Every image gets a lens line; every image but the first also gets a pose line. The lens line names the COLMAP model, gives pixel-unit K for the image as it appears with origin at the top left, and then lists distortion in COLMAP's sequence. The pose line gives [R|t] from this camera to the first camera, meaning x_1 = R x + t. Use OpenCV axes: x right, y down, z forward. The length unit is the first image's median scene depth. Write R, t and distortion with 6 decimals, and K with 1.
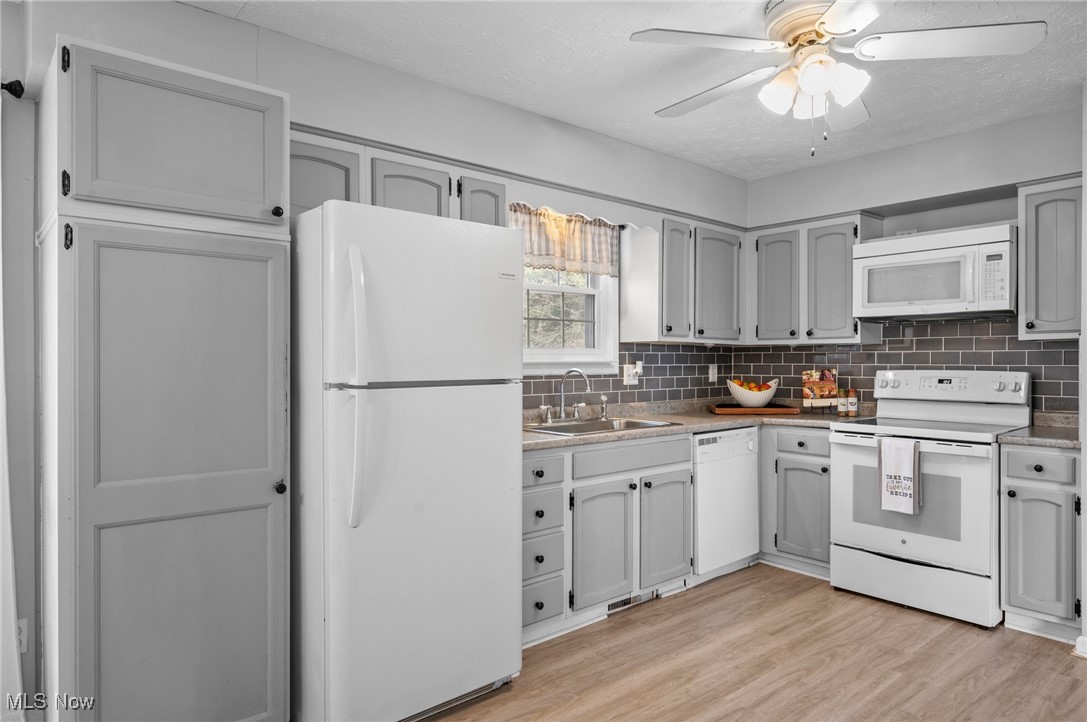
lens RADIAL K [[673.0, 0, 539.3], [0, 673.0, 364.1], [0, 0, 1]] dist [0.001130, 0.001025]
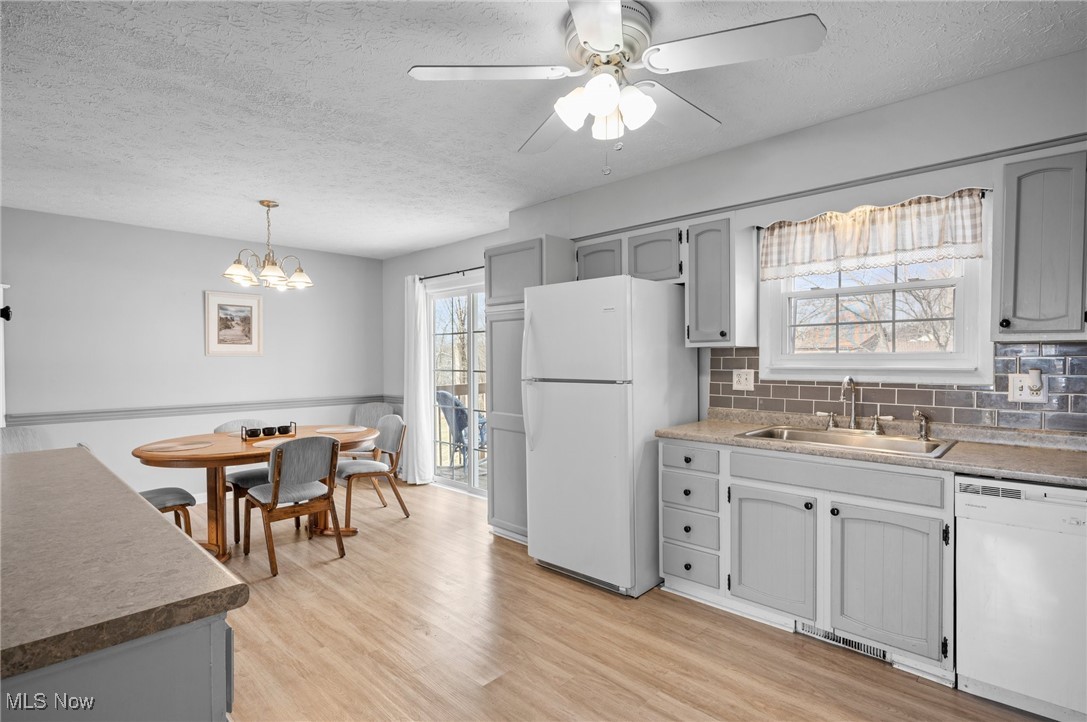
lens RADIAL K [[538.6, 0, 542.8], [0, 538.6, 366.0], [0, 0, 1]] dist [0.004285, -0.000030]
pose [[0.091939, 0.017316, -0.995614, 0.781950], [-0.001149, 0.999850, 0.017283, -0.020370], [0.995764, -0.000445, 0.091945, 0.531358]]
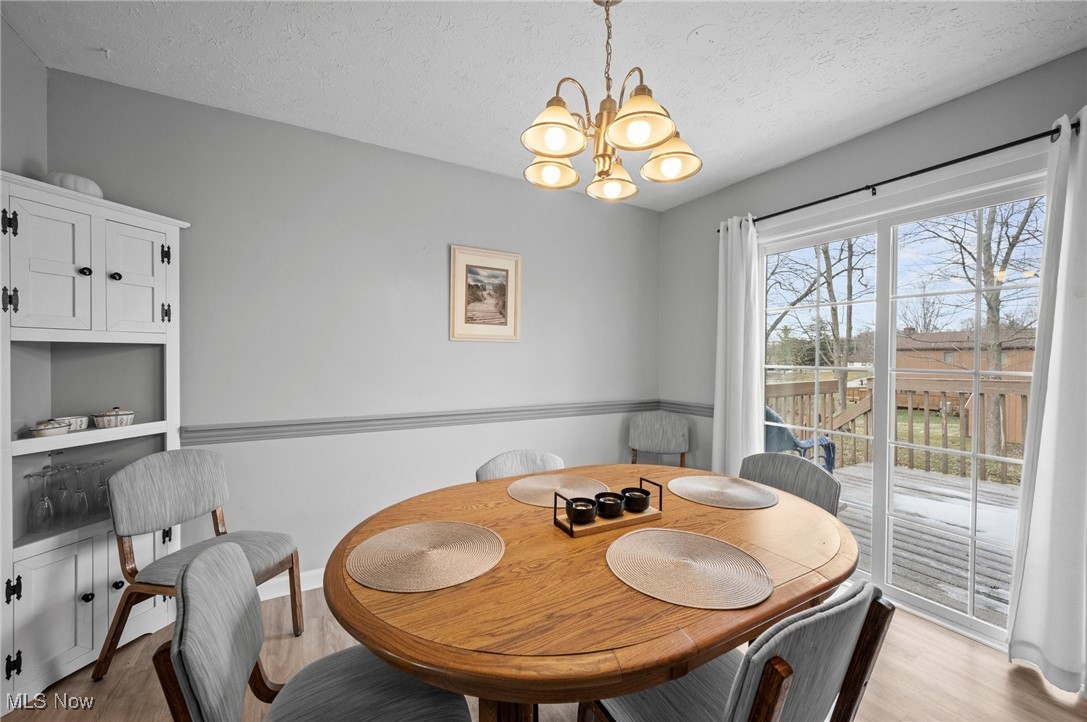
lens RADIAL K [[432.6, 0, 543.0], [0, 432.6, 358.6], [0, 0, 1]] dist [-0.000593, 0.000857]
pose [[-0.186563, 0.009494, -0.982397, 0.010828], [-0.010327, 0.999879, 0.011624, 0.000137], [0.982389, 0.012314, -0.186442, 0.084535]]
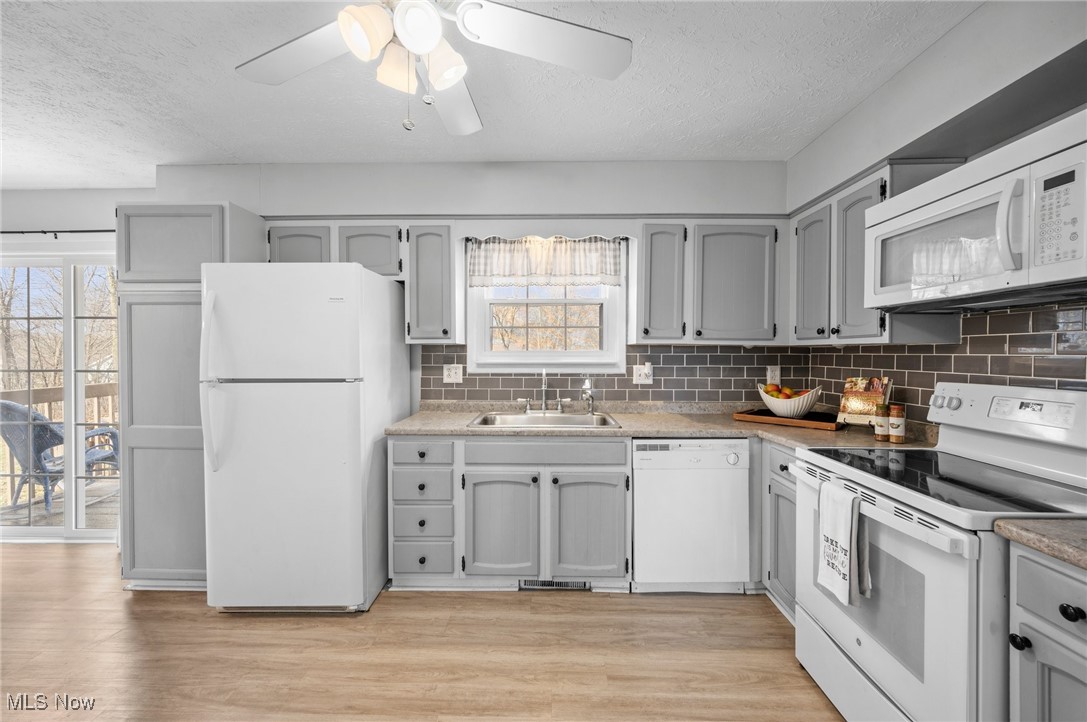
lens RADIAL K [[432.6, 0, 542.7], [0, 432.6, 356.8], [0, 0, 1]] dist [-0.000593, 0.000857]
pose [[0.744929, 0.008352, -0.667091, 0.572621], [-0.005714, 0.999965, 0.006140, -0.019621], [0.667119, -0.000762, 0.744951, 0.455086]]
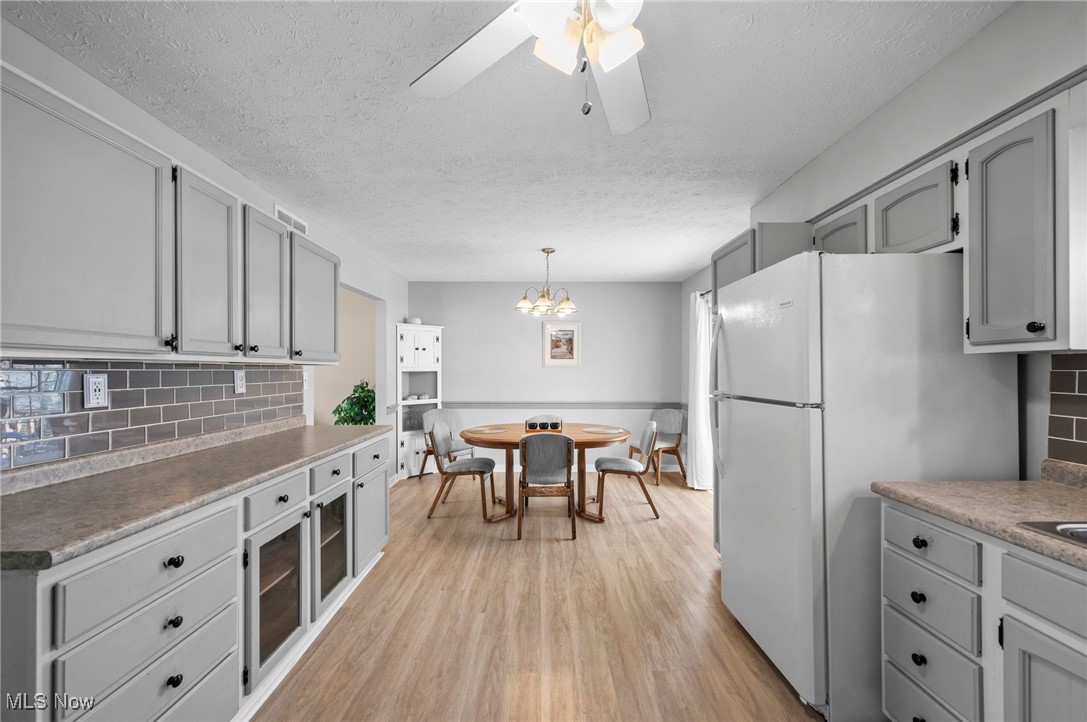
lens RADIAL K [[432.6, 0, 542.9], [0, 432.6, 370.3], [0, 0, 1]] dist [-0.000593, 0.000857]
pose [[-0.644657, 0.004021, -0.764461, 0.510739], [-0.001752, 0.999976, 0.006737, -0.021827], [0.764470, 0.005682, -0.644635, 0.813050]]
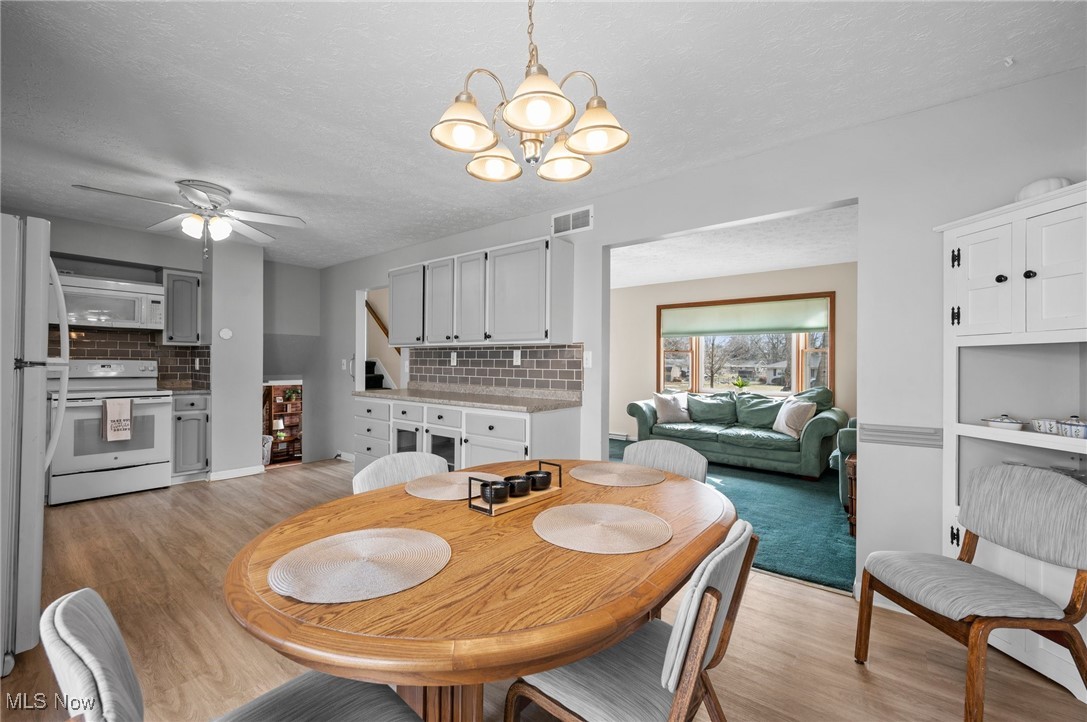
lens RADIAL K [[468.9, 0, 545.3], [0, 468.9, 358.2], [0, 0, 1]] dist [0.002099, 0.000232]
pose [[-0.173458, 0.007697, 0.984811, -0.824888], [-0.001803, 0.999965, -0.008133, 0.012732], [-0.984840, -0.003186, -0.173438, 0.115582]]
